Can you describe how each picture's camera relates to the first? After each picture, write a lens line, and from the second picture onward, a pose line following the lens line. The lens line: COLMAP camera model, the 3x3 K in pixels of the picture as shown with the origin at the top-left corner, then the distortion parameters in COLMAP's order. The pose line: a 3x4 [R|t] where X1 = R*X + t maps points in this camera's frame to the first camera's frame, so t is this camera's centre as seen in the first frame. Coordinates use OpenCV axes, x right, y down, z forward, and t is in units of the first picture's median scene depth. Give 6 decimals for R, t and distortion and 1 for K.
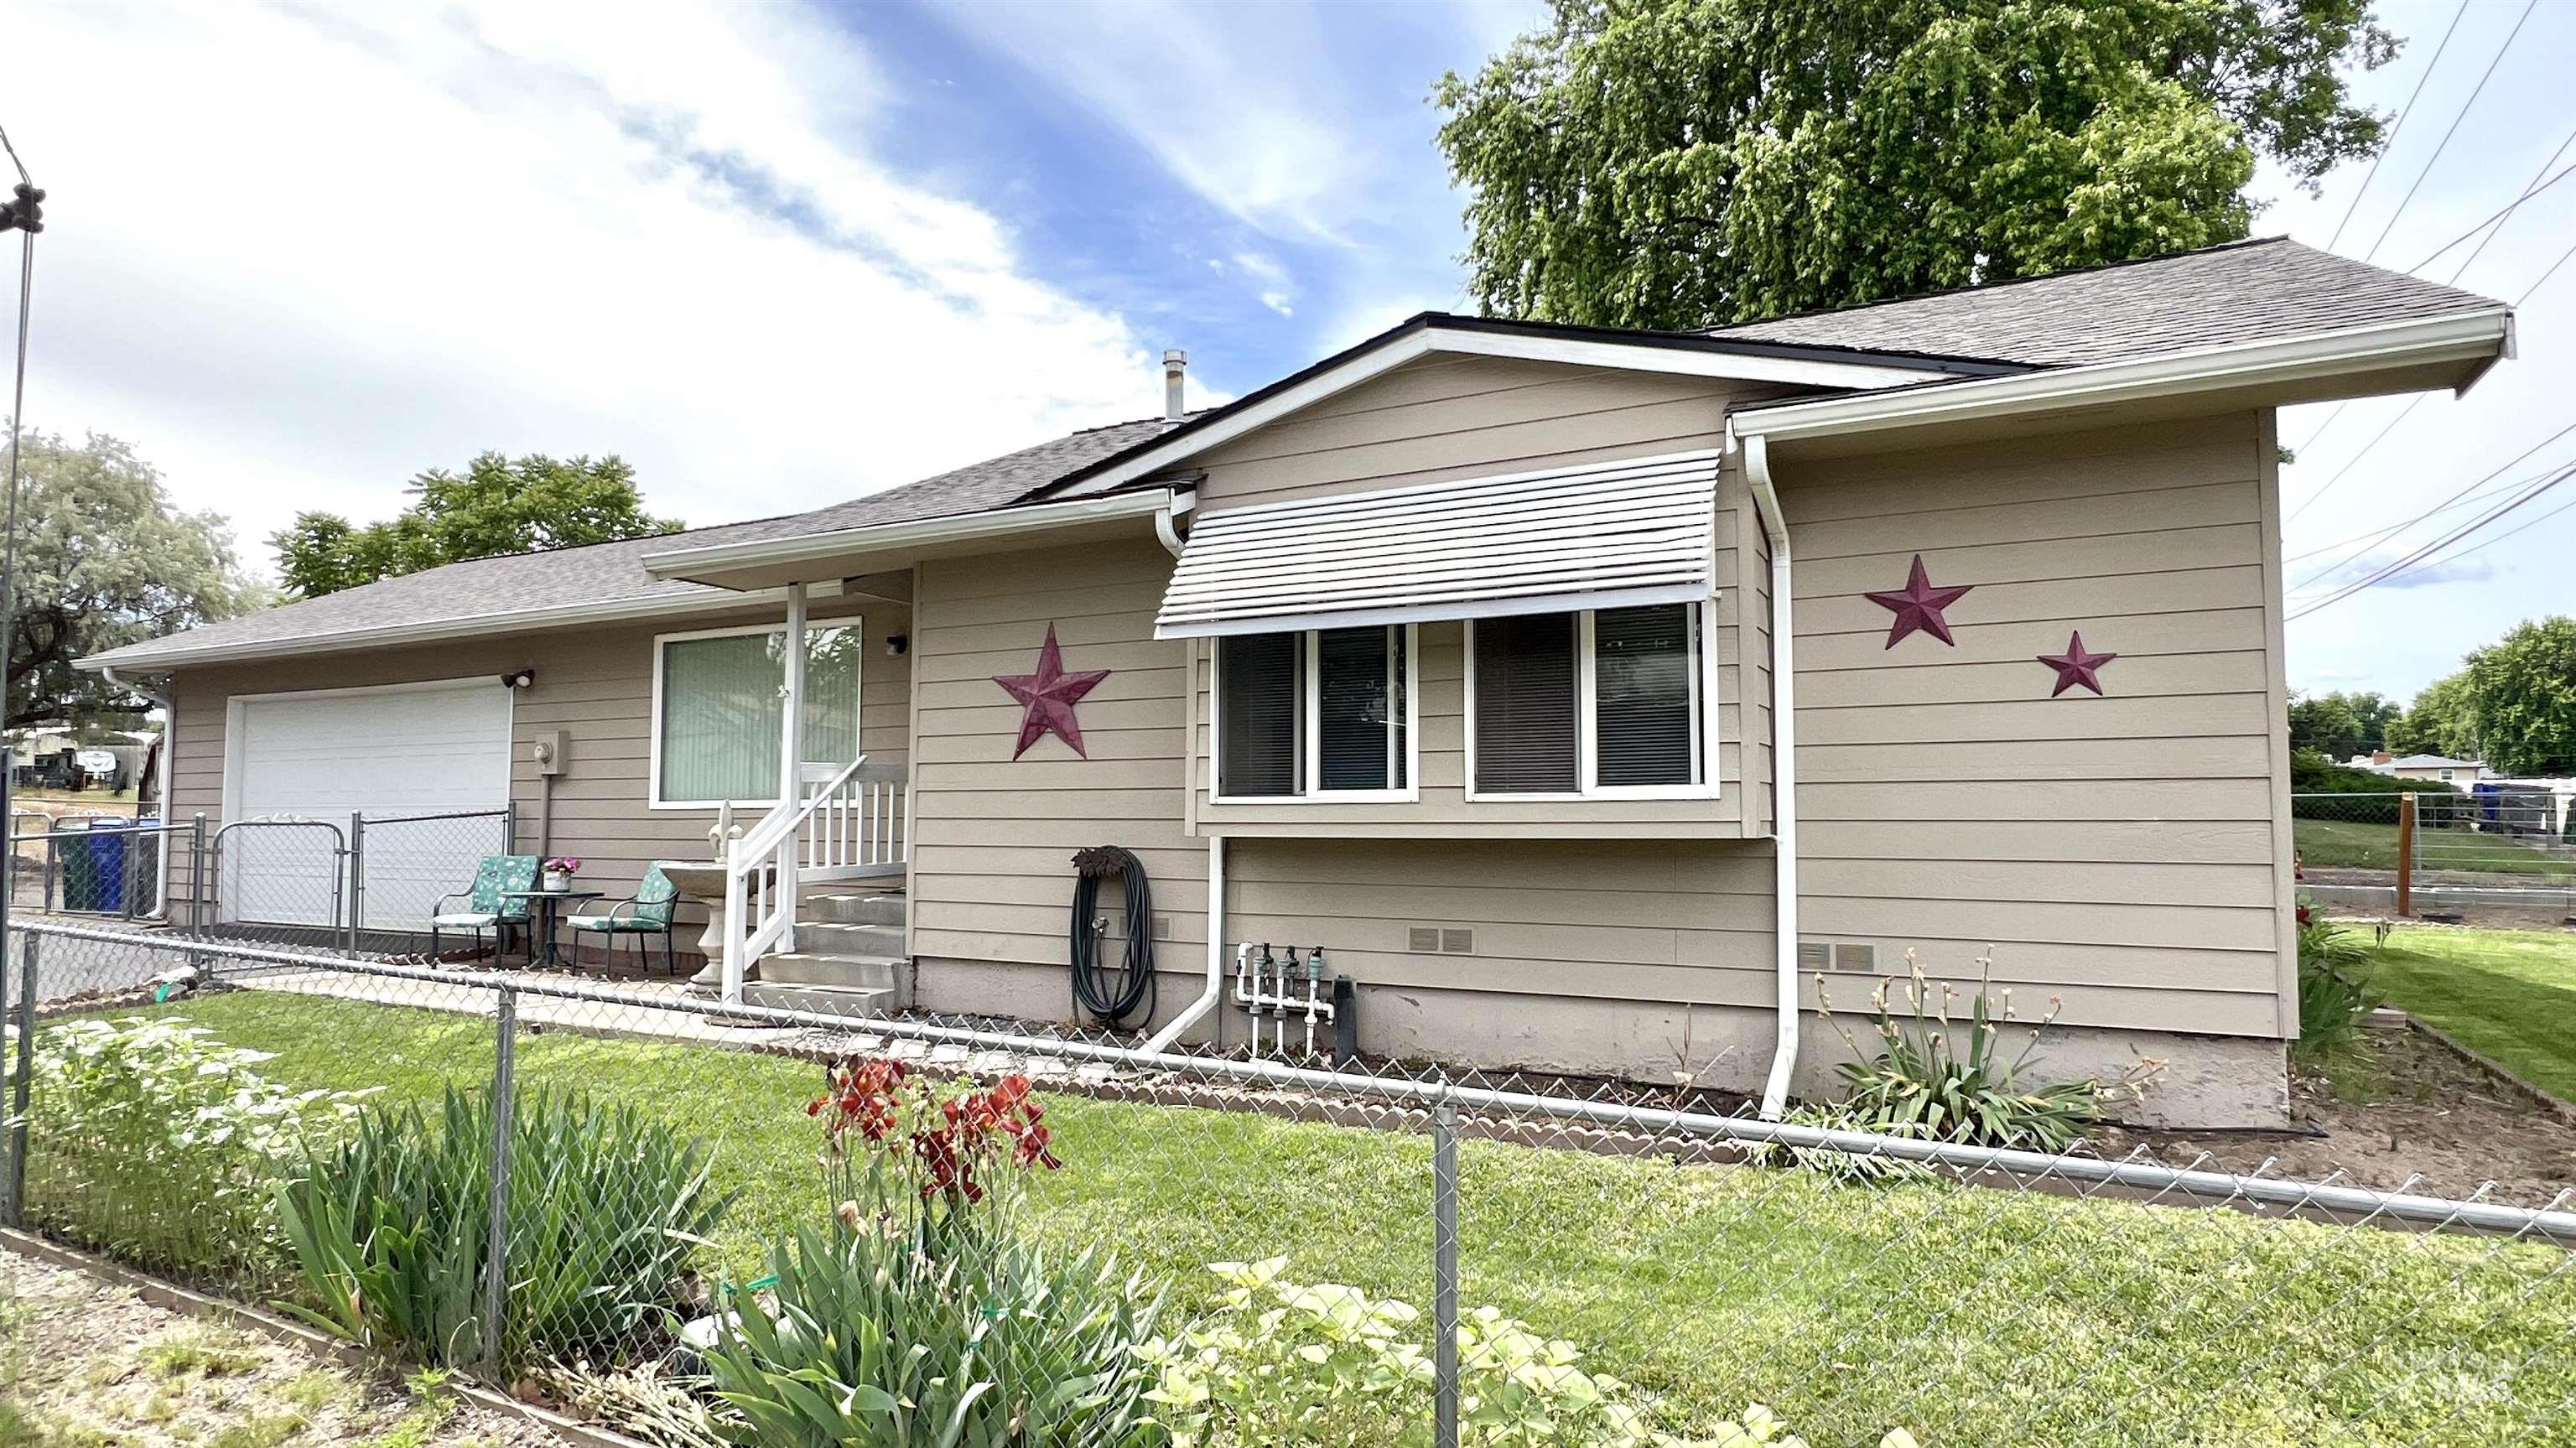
lens RADIAL K [[1419.9, 0, 1288.0], [0, 1419.9, 724.0], [0, 0, 1]] dist [0.018488, -0.029537]
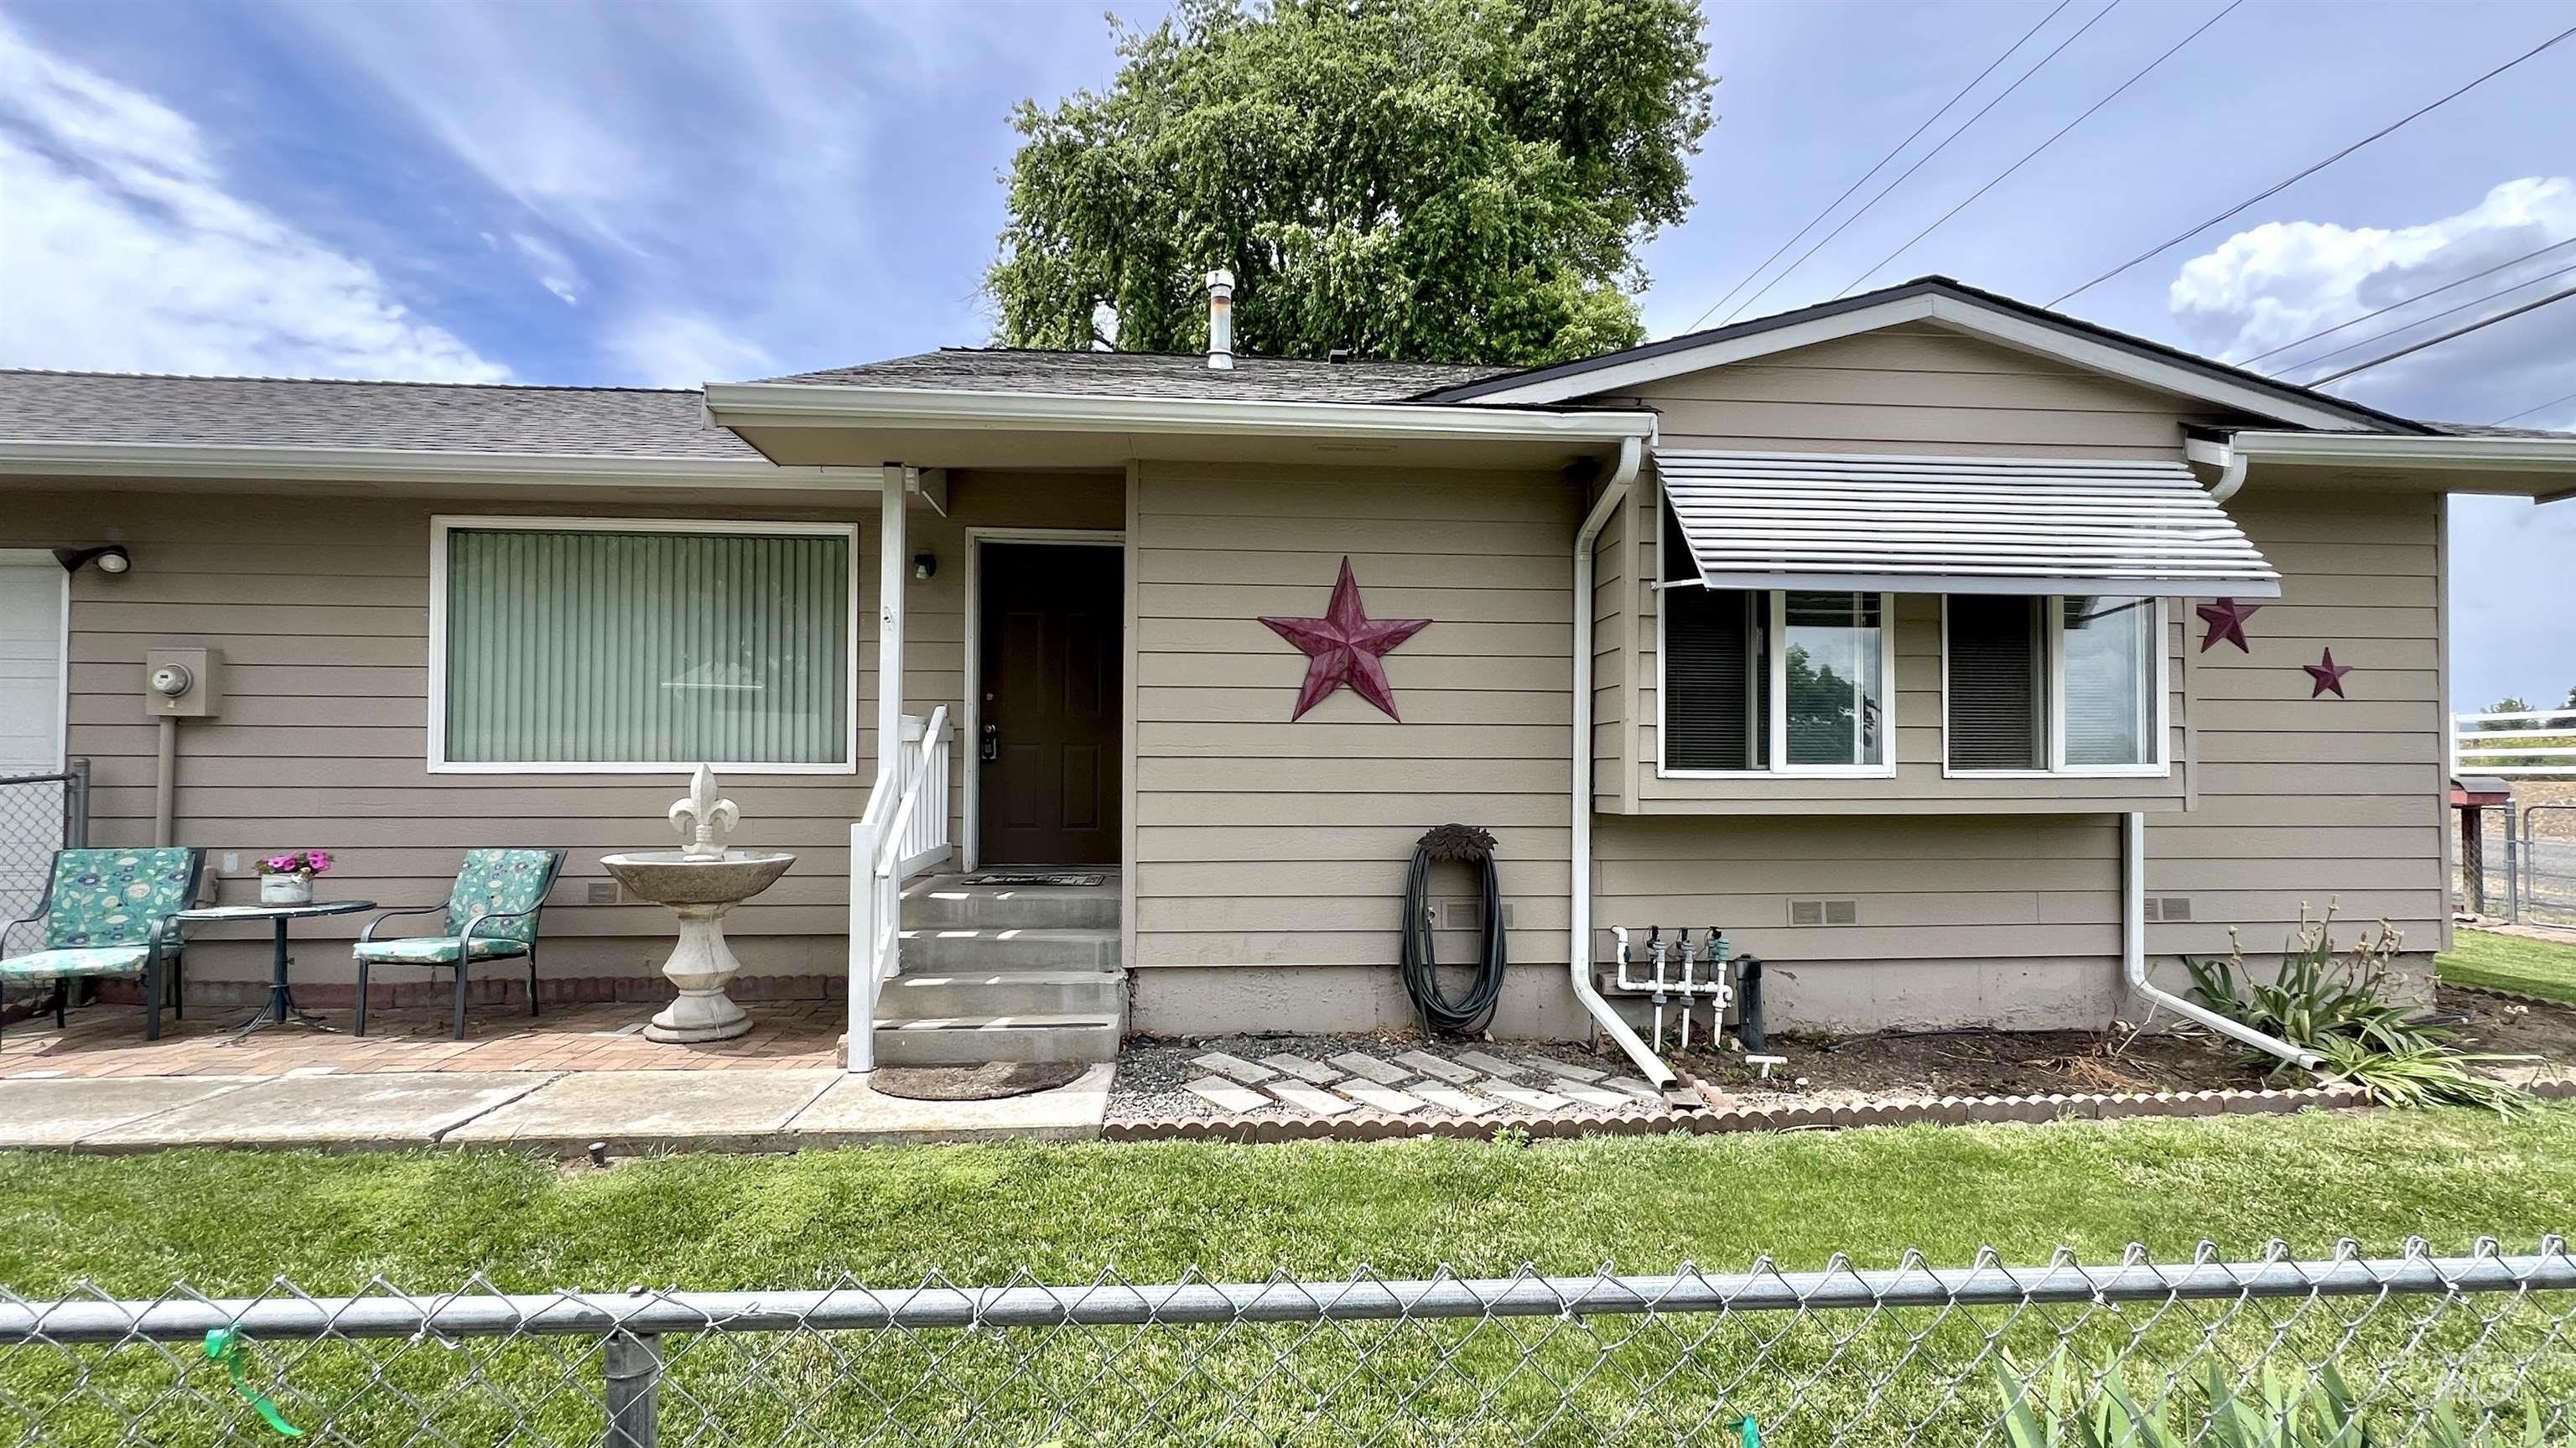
lens RADIAL K [[1098.0, 0, 1288.8], [0, 1098.0, 747.6], [0, 0, 1]] dist [0.000107, 0.000069]
pose [[0.837683, 0.013945, 0.545978, -0.569297], [-0.038933, 0.998655, 0.034227, 0.020539], [-0.544767, -0.049928, 0.837100, 0.497261]]
